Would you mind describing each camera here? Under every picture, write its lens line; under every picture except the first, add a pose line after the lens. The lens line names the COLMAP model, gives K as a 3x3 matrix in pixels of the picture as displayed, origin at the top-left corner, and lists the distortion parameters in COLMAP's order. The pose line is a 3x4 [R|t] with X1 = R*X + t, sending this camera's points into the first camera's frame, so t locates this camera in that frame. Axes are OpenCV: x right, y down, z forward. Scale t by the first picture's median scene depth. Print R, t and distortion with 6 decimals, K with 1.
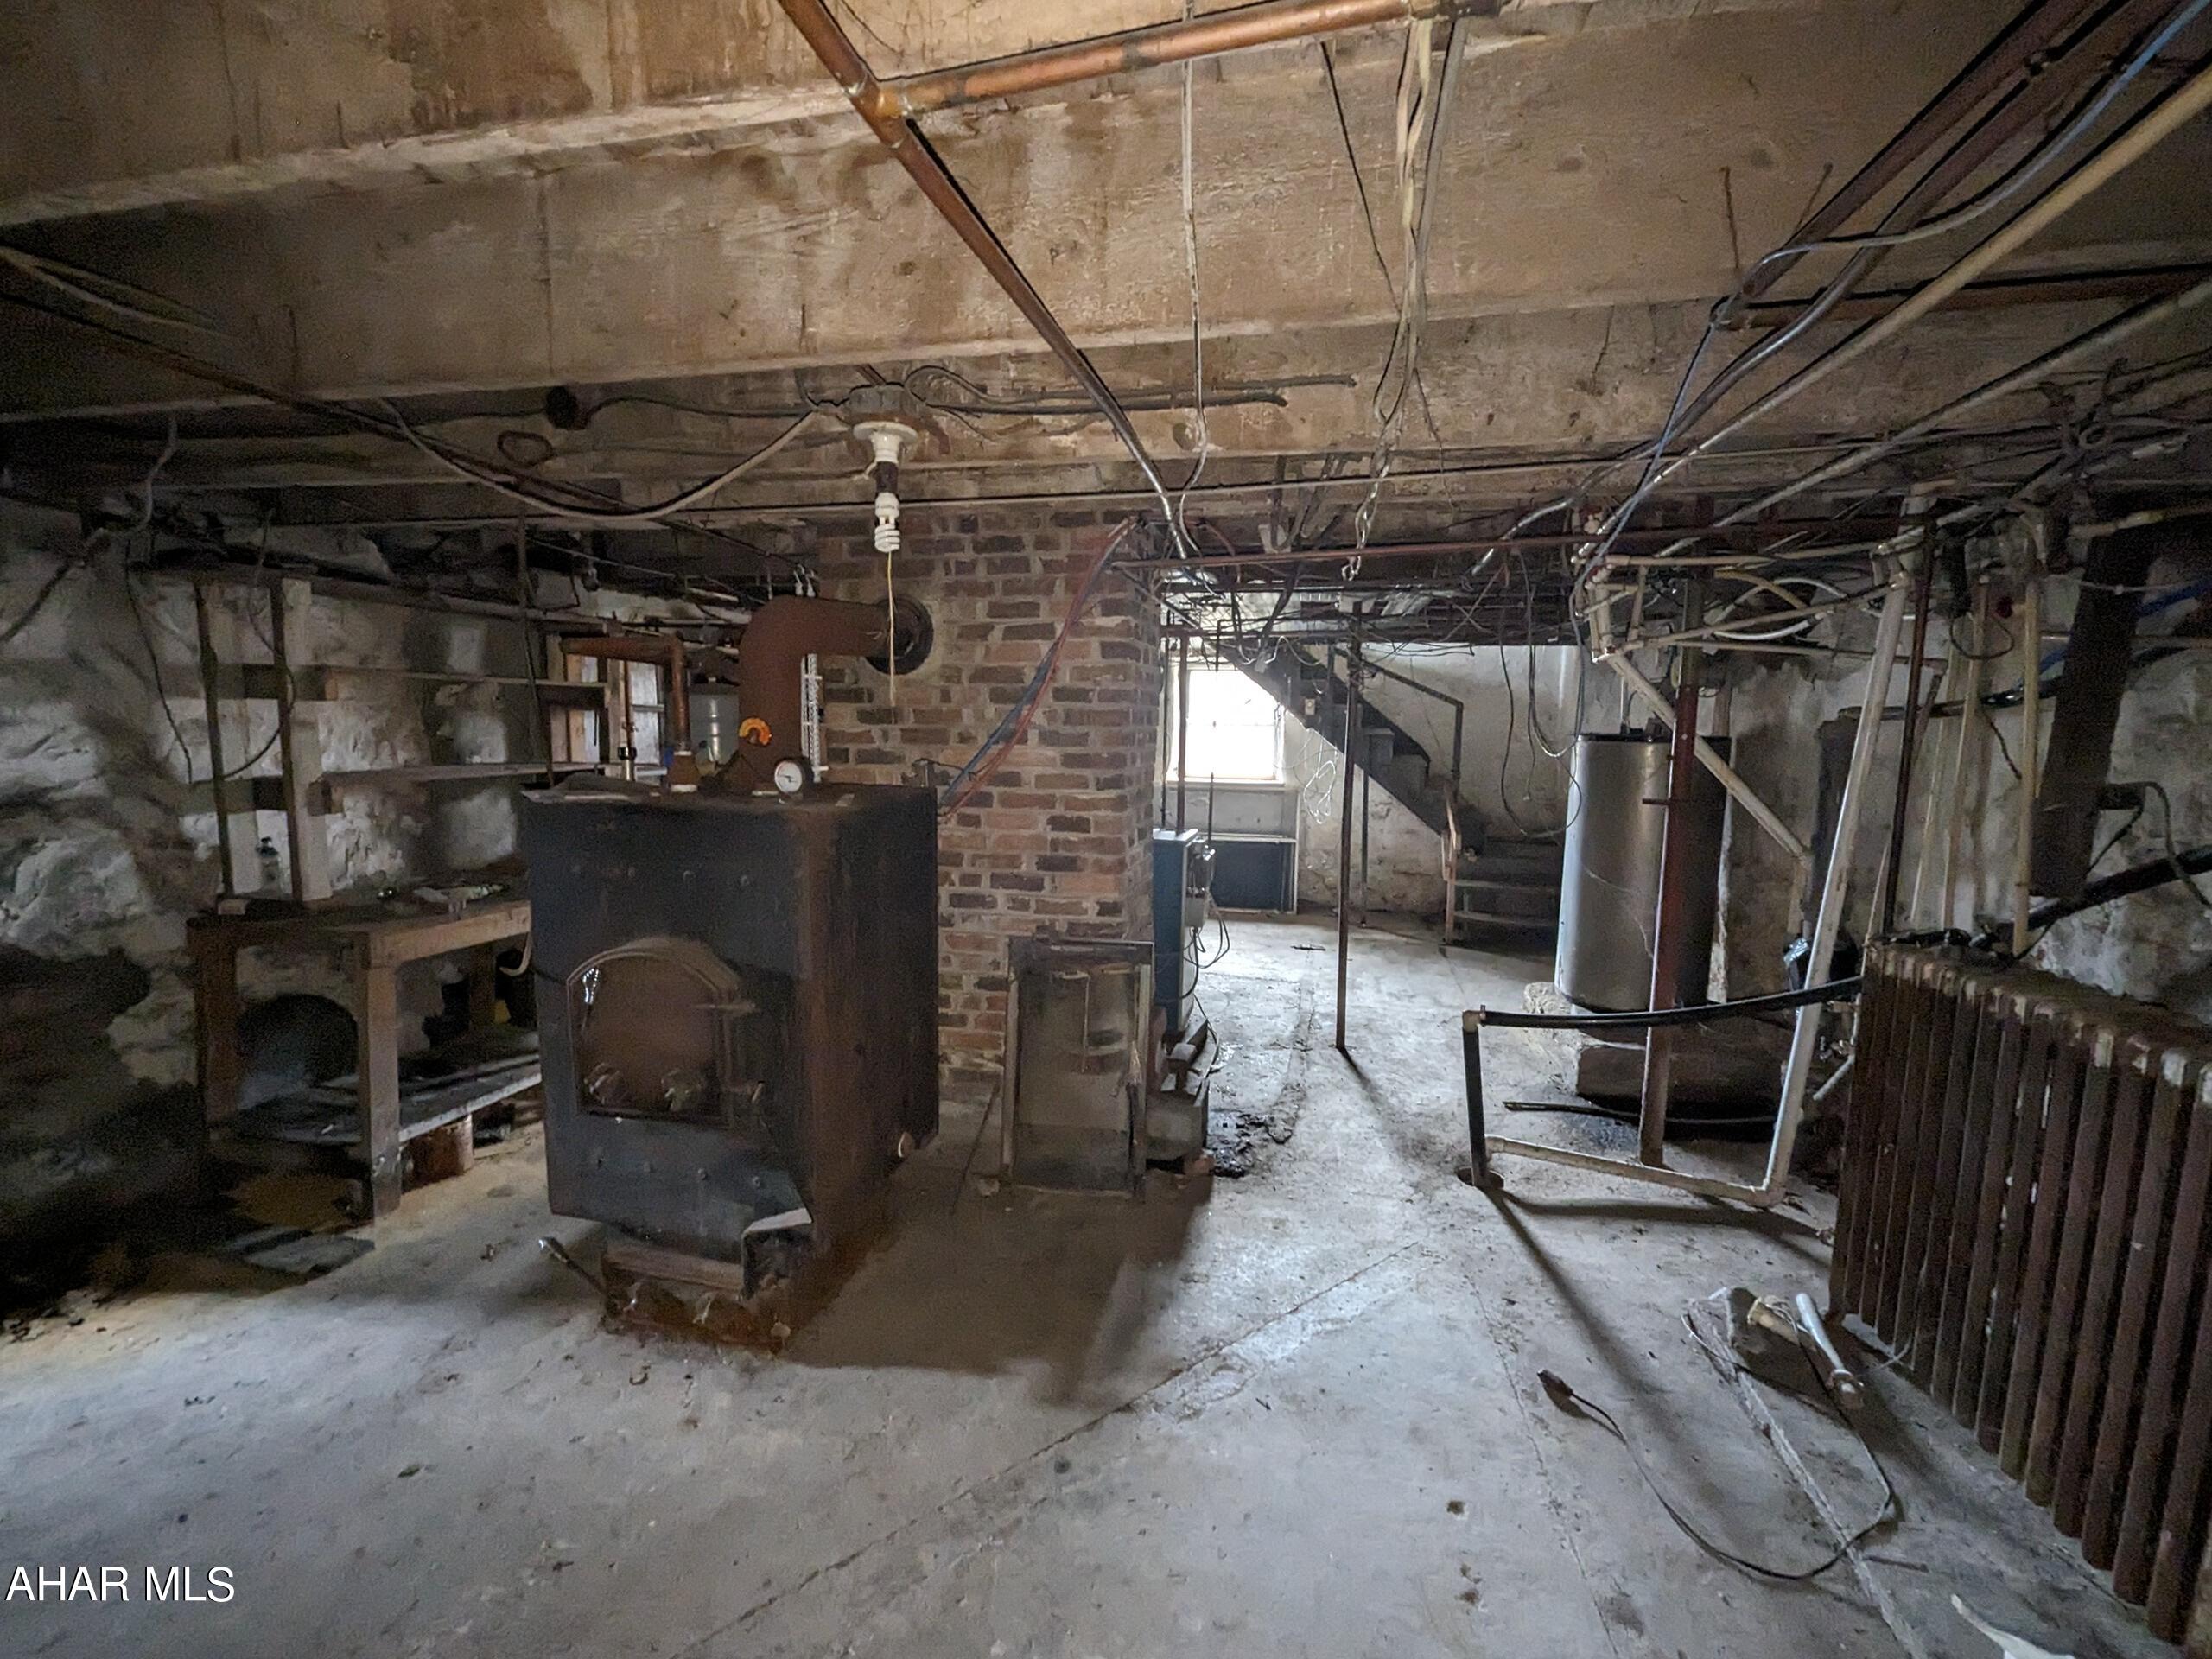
lens RADIAL K [[902.9, 0, 1103.1], [0, 902.9, 832.6], [0, 0, 1]] dist [-0.001894, -0.000304]
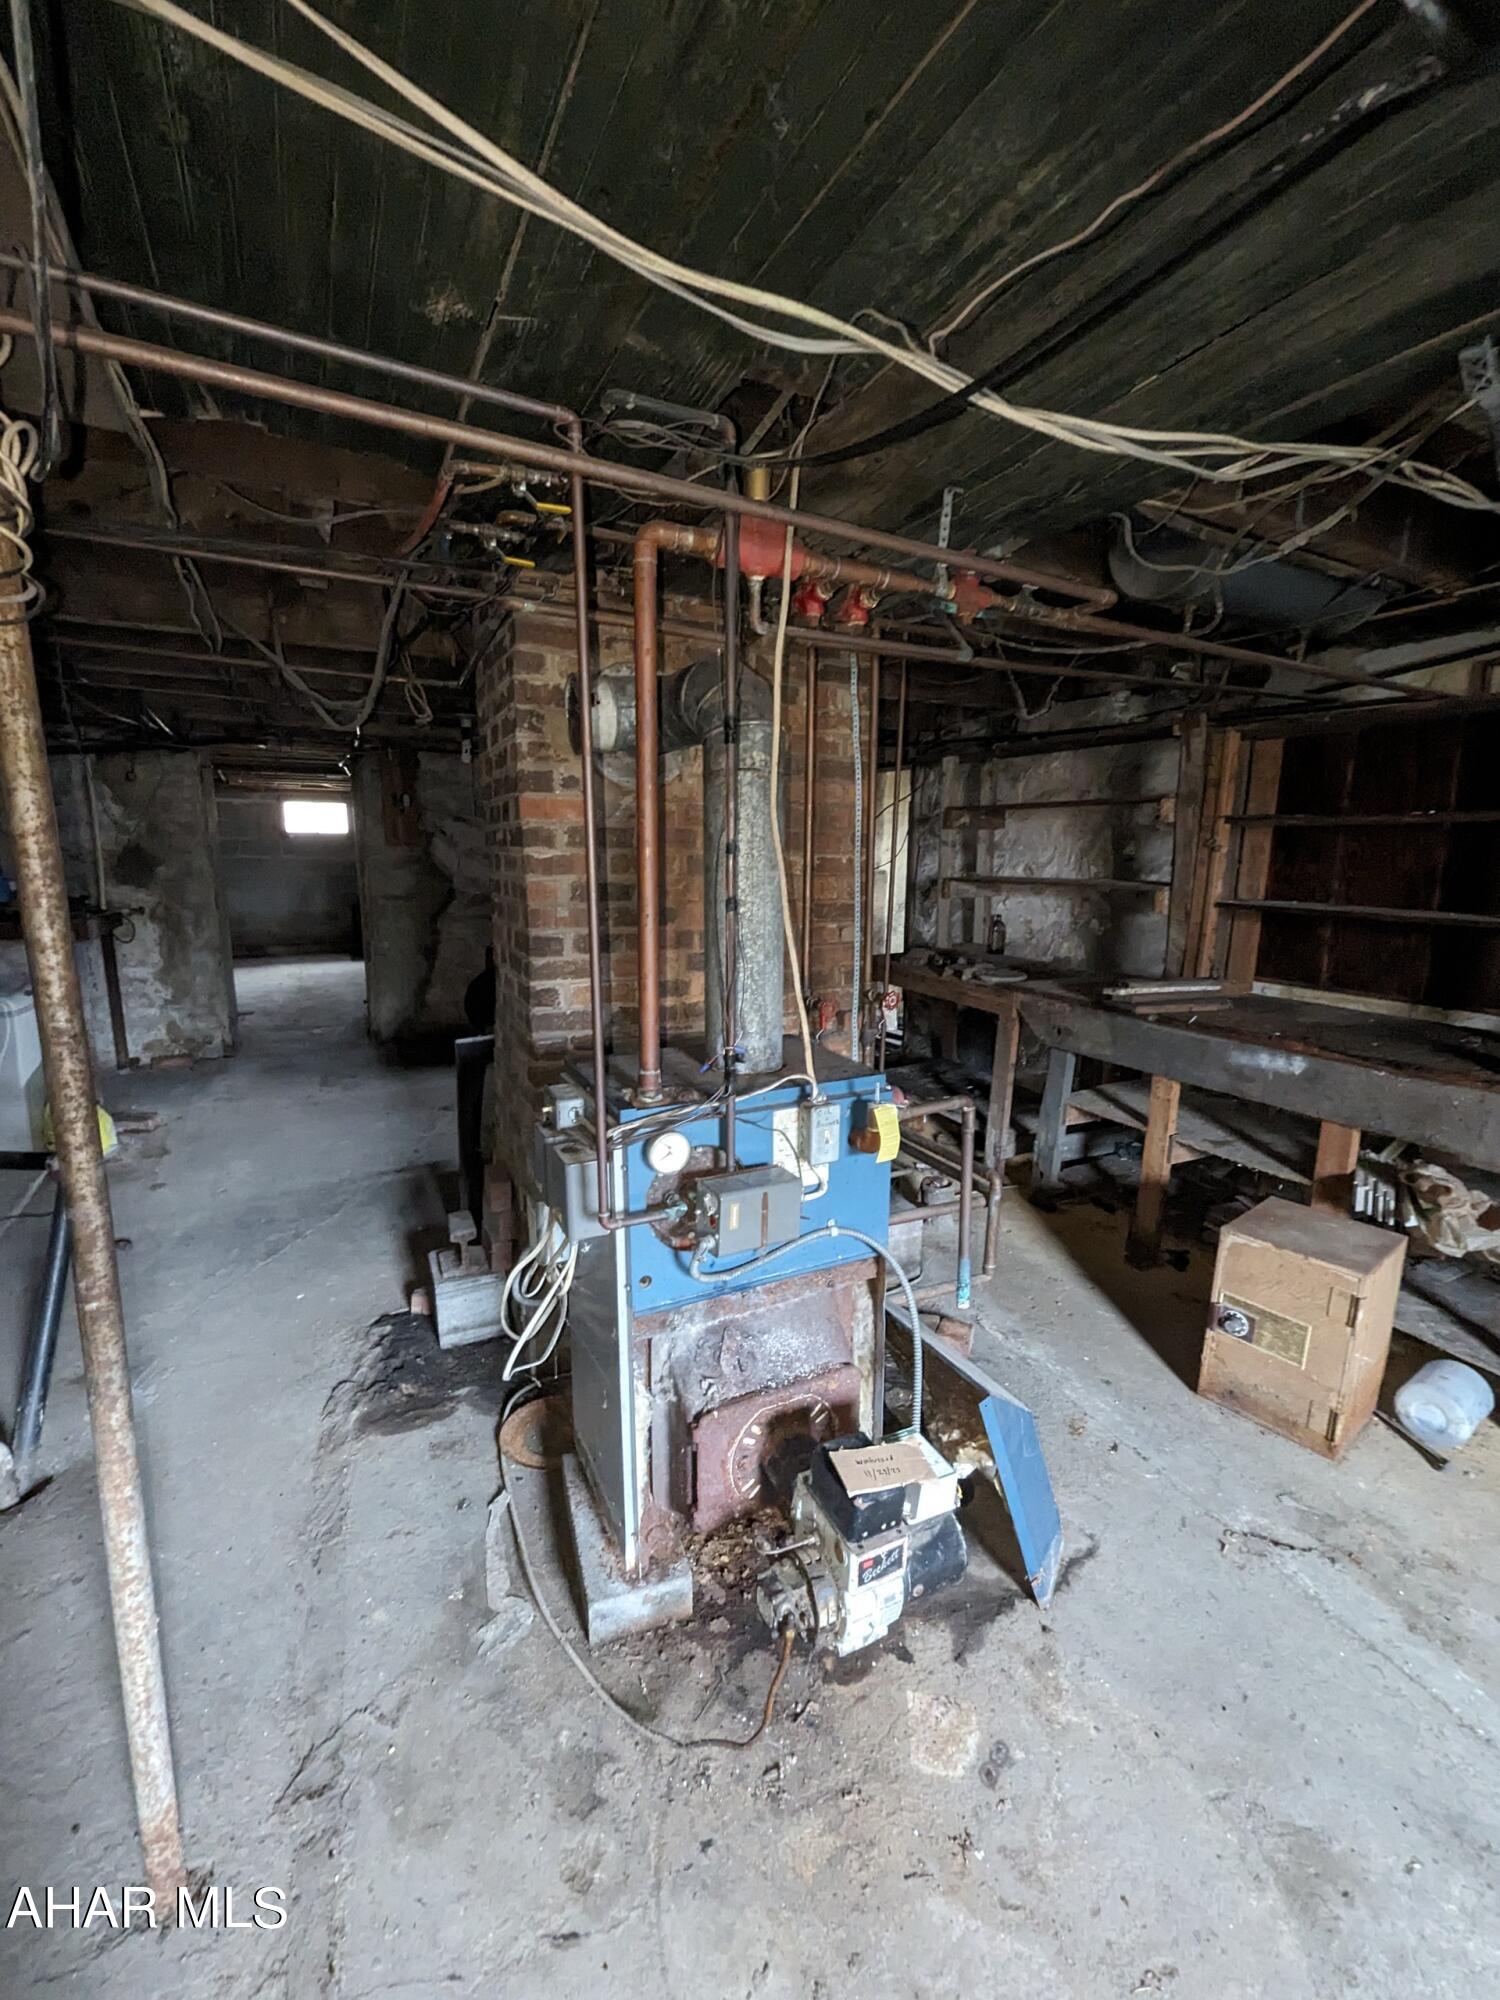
lens RADIAL K [[811.1, 0, 753.9], [0, 811.1, 998.8], [0, 0, 1]] dist [0.001094, -0.000340]
pose [[-0.752822, 0.102908, -0.650130, 0.319666], [-0.096236, 0.959881, 0.263375, -0.164417], [0.651151, 0.260840, -0.712716, 1.541460]]
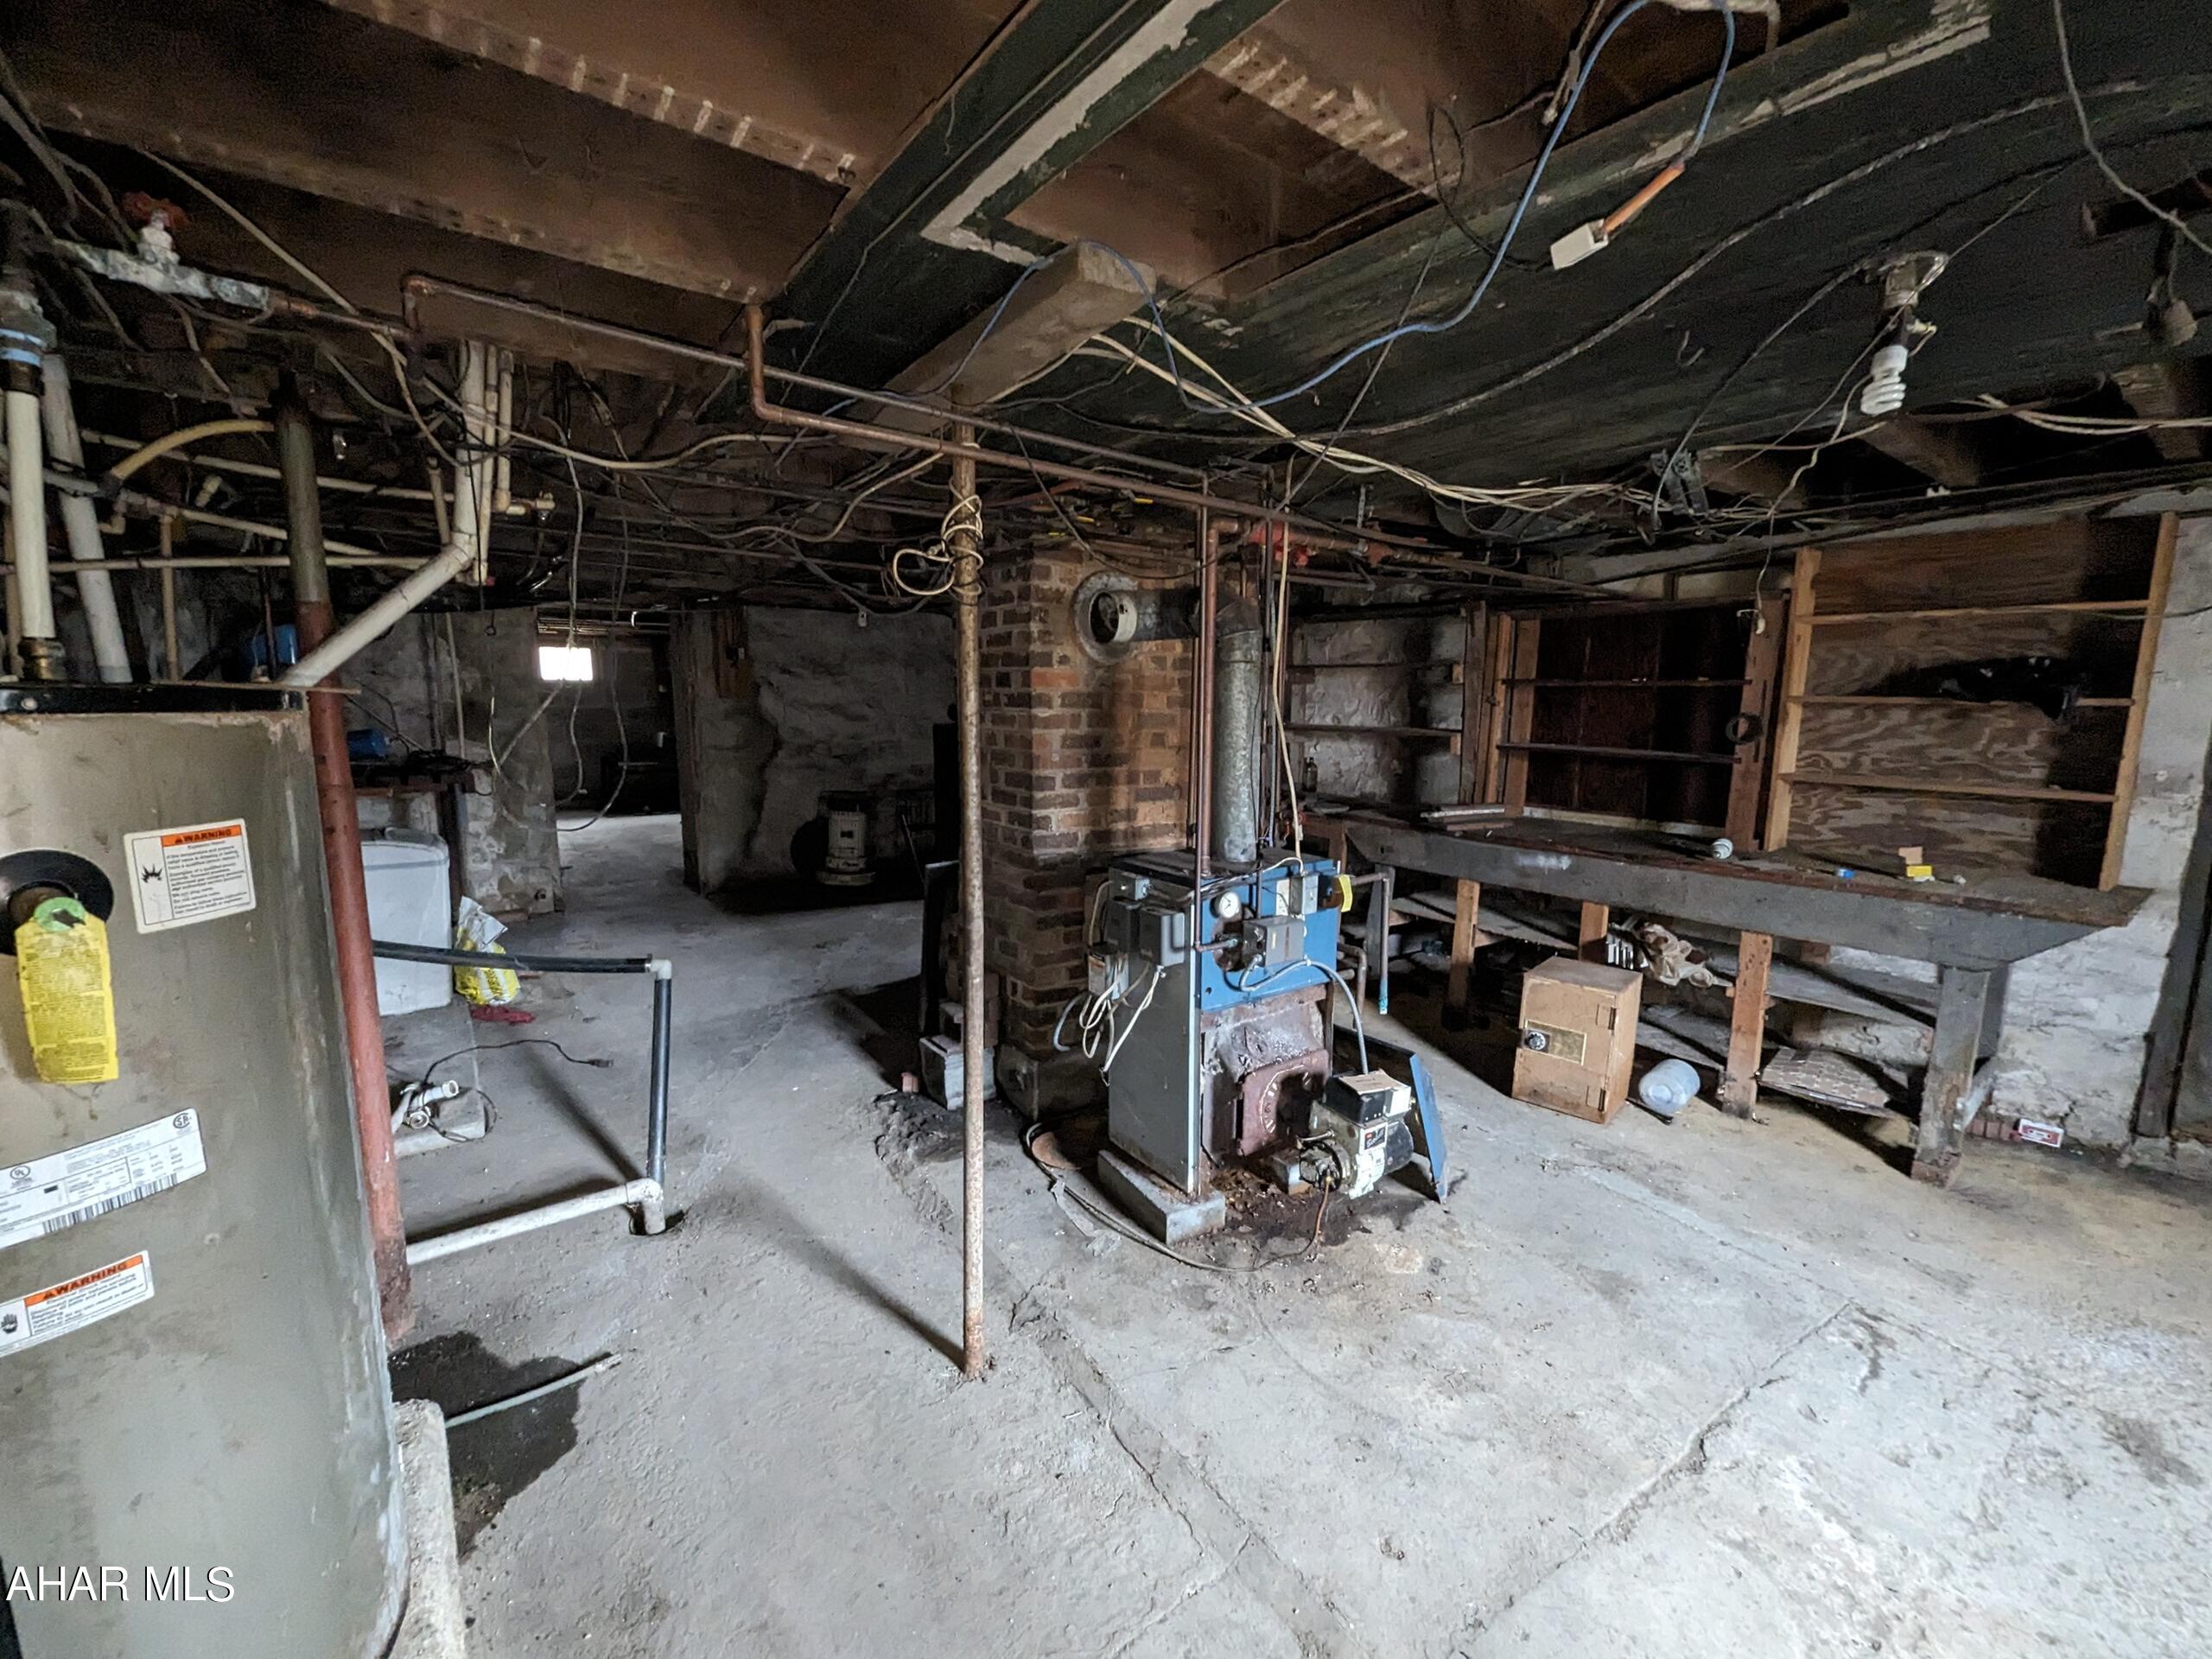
lens RADIAL K [[902.9, 0, 1103.1], [0, 902.9, 832.6], [0, 0, 1]] dist [-0.001894, -0.000304]
pose [[-0.641034, 0.102653, -0.760616, 0.688541], [-0.107912, 0.969116, 0.221740, -0.183392], [0.759888, 0.224223, -0.610159, 1.593286]]
